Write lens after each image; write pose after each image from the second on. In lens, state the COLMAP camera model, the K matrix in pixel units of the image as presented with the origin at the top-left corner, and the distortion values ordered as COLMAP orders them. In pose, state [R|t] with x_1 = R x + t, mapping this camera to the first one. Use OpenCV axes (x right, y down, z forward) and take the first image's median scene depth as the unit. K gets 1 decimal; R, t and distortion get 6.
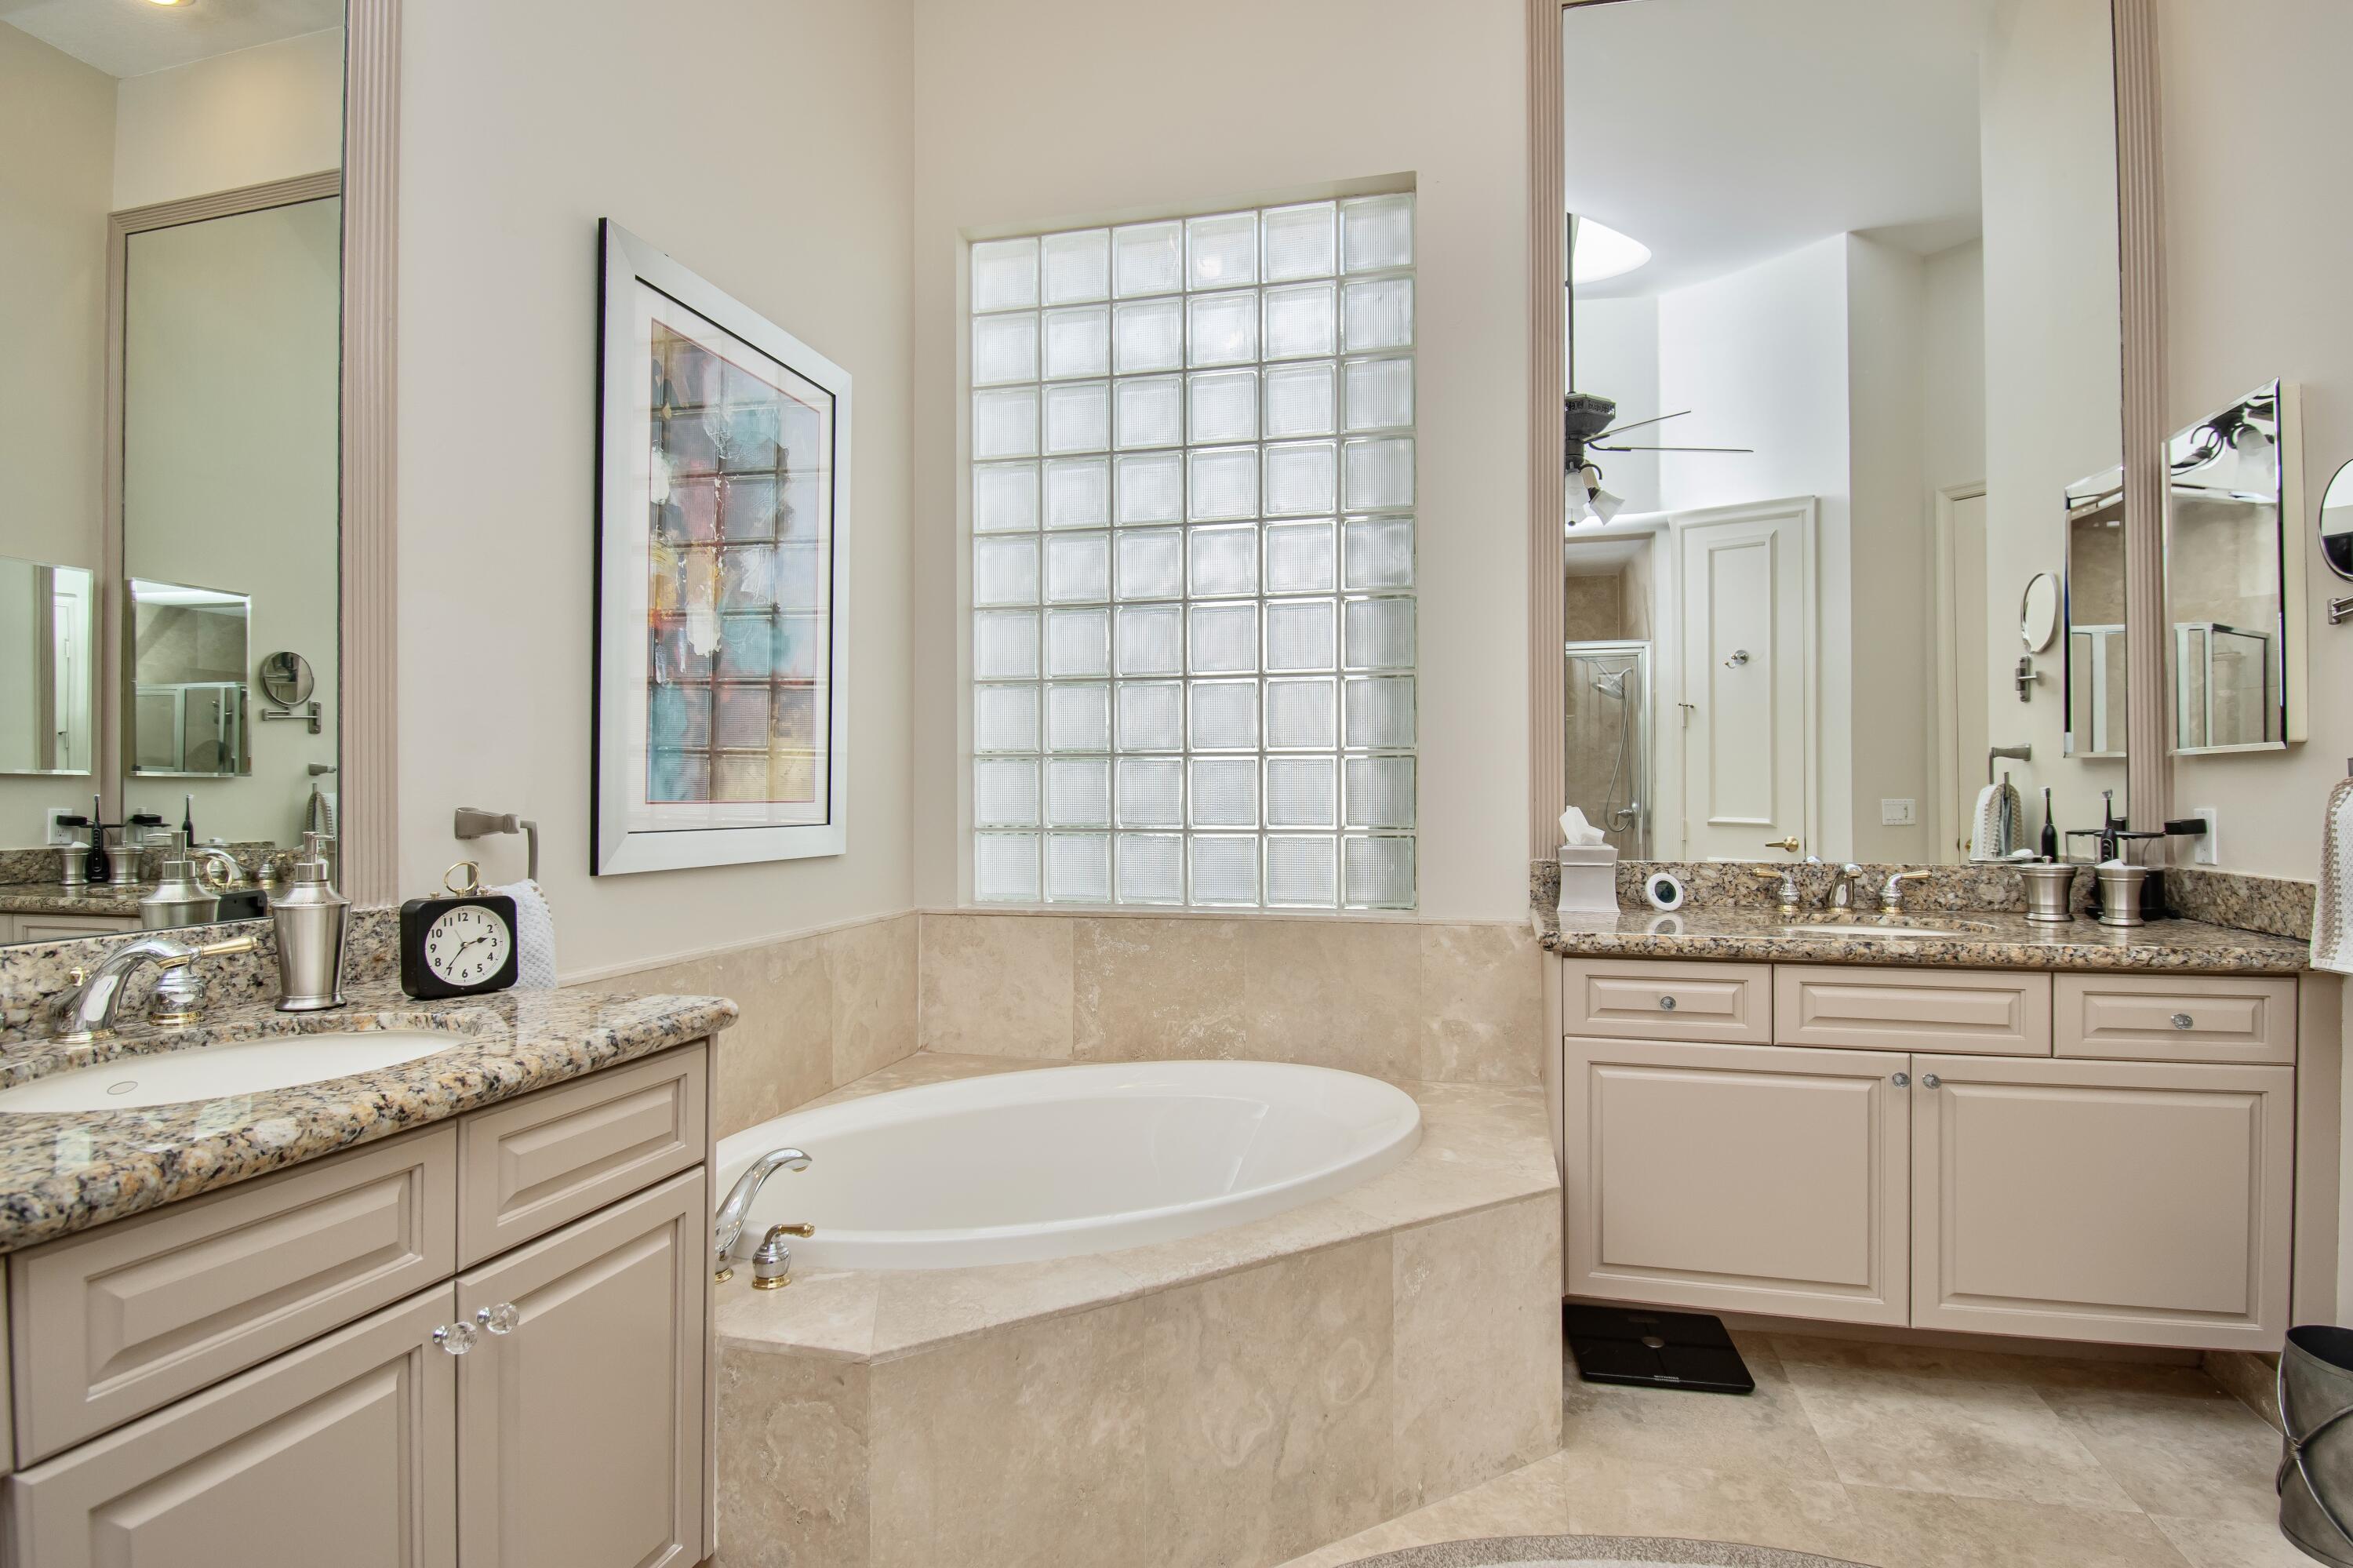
lens RADIAL K [[1200.7, 0, 1204.5], [0, 1200.7, 783.8], [0, 0, 1]] dist [0.014286, -0.025106]
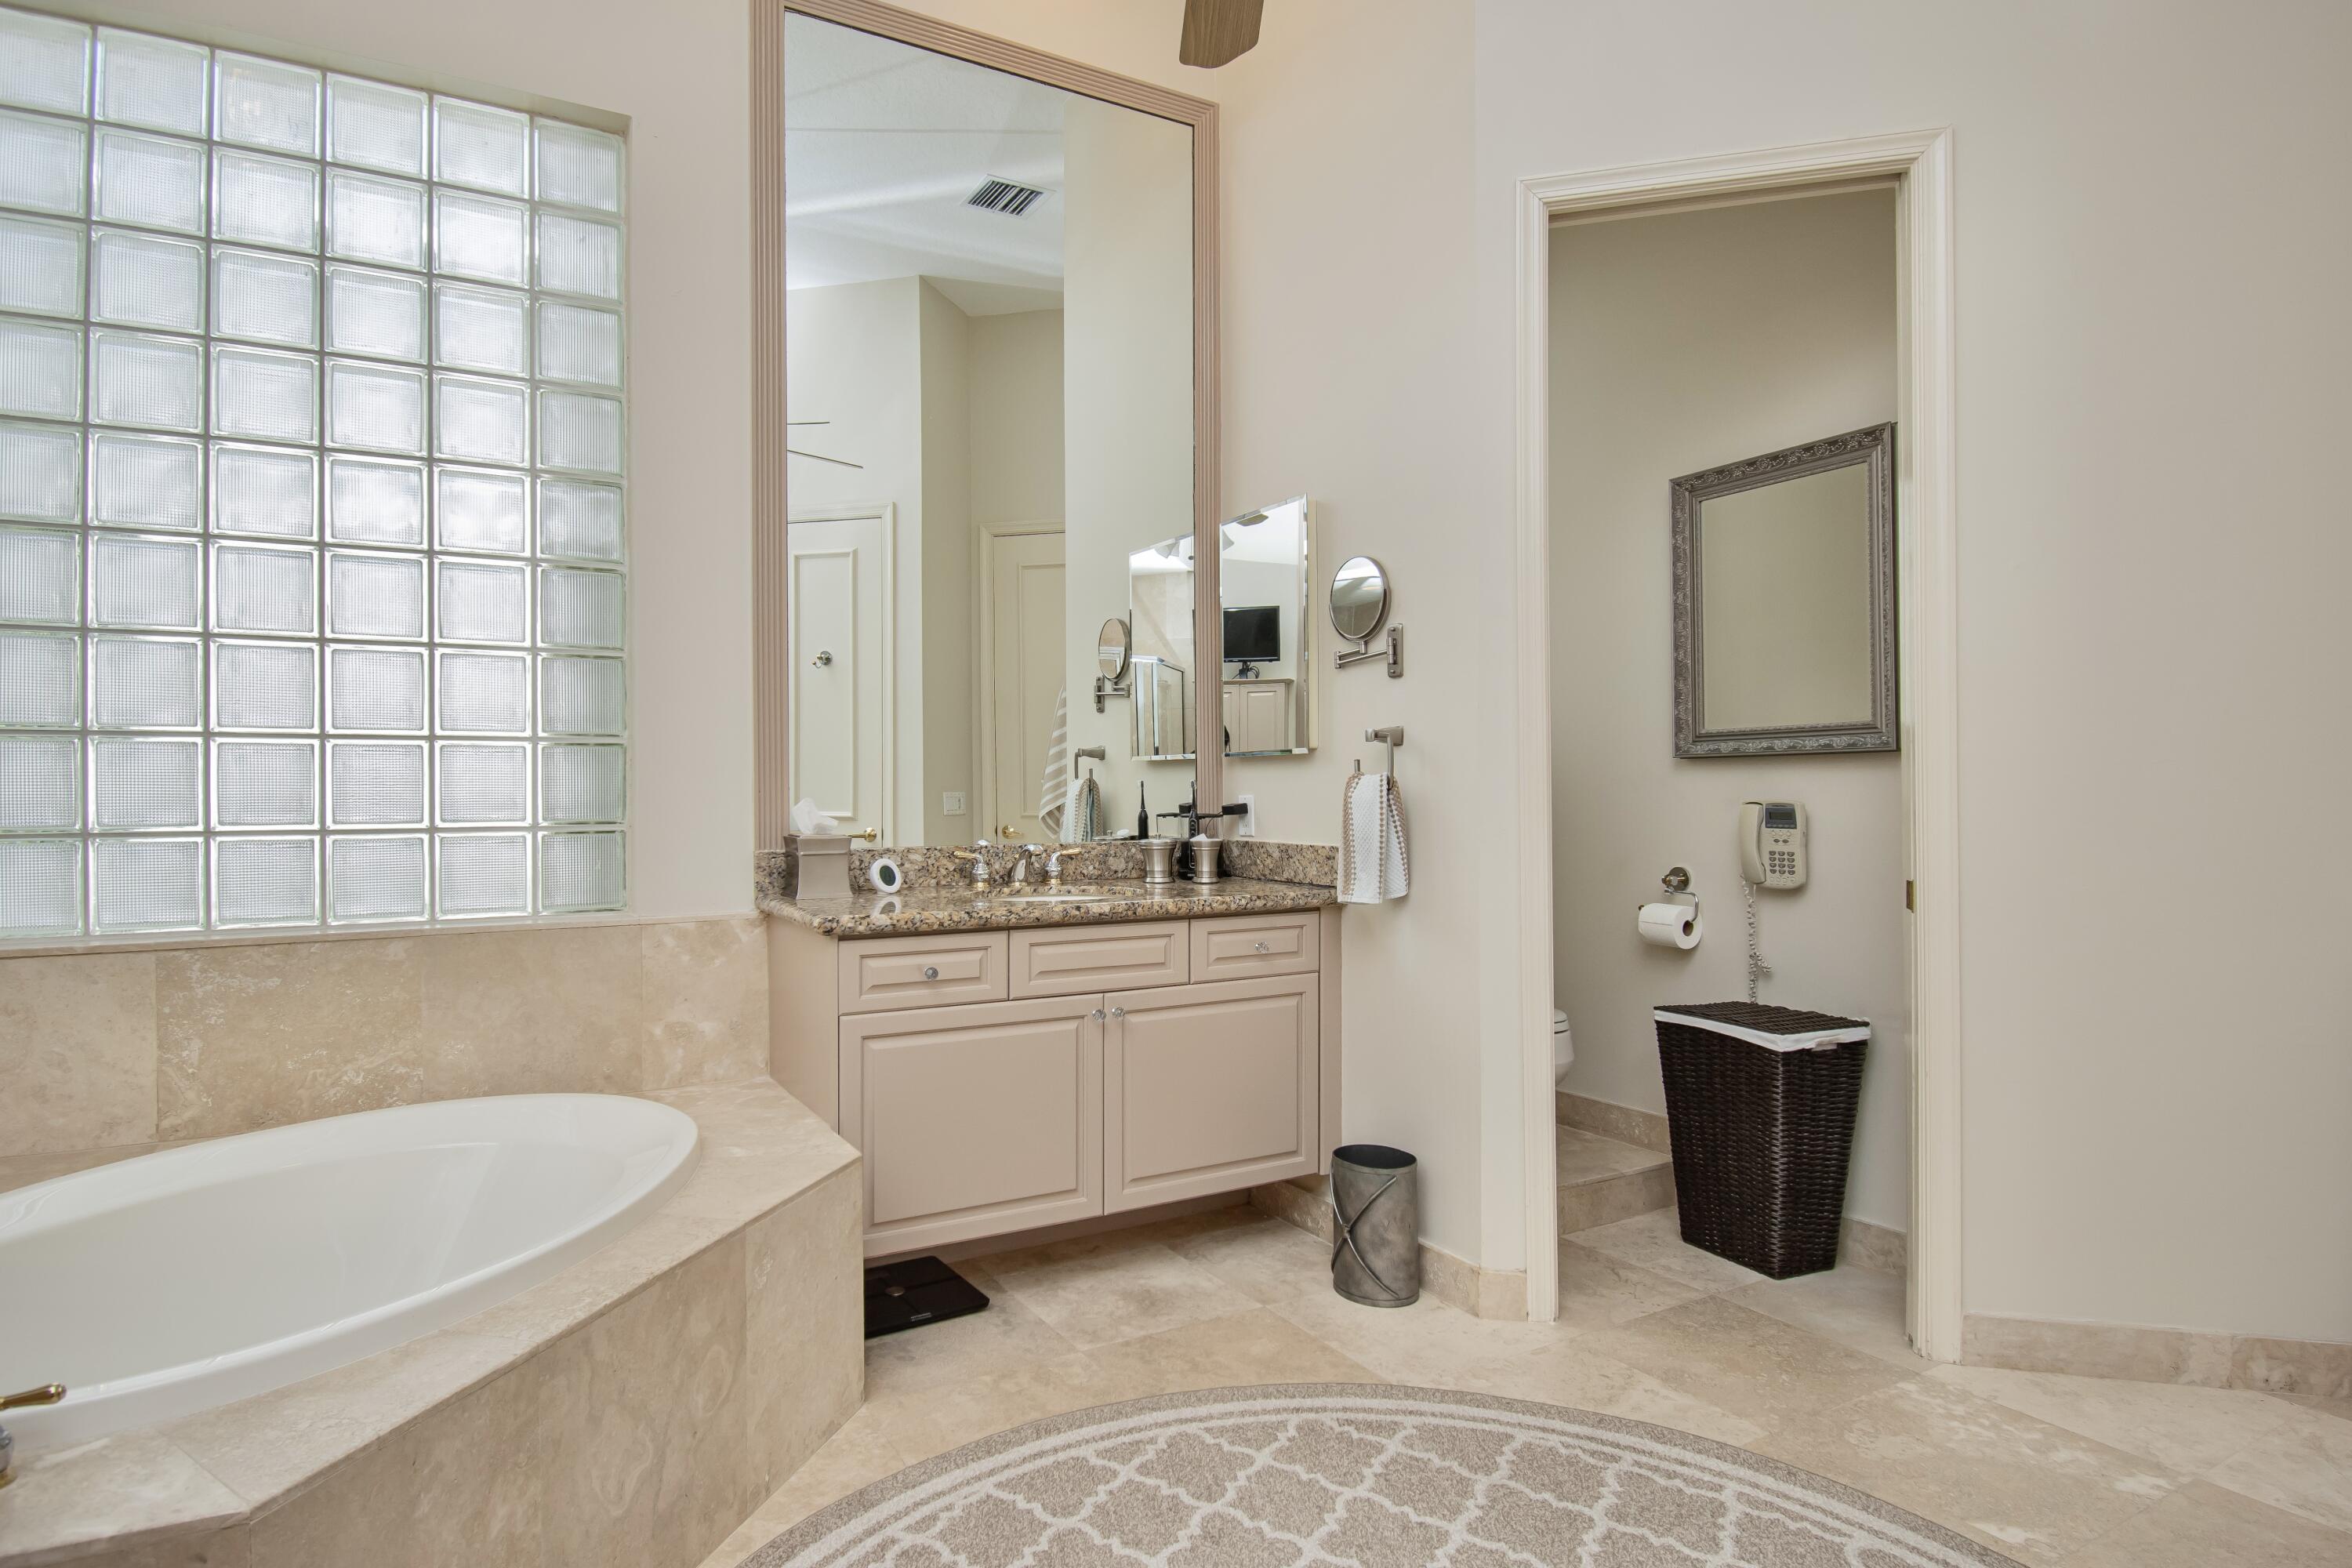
lens RADIAL K [[1200.2, 0, 1204.0], [0, 1200.2, 783.8], [0, 0, 1]] dist [0.014286, -0.025106]
pose [[0.737344, 0.000305, 0.675518, -0.157753], [-0.002668, 0.999993, 0.002462, 0.004482], [-0.675513, -0.003618, 0.737340, 0.016917]]
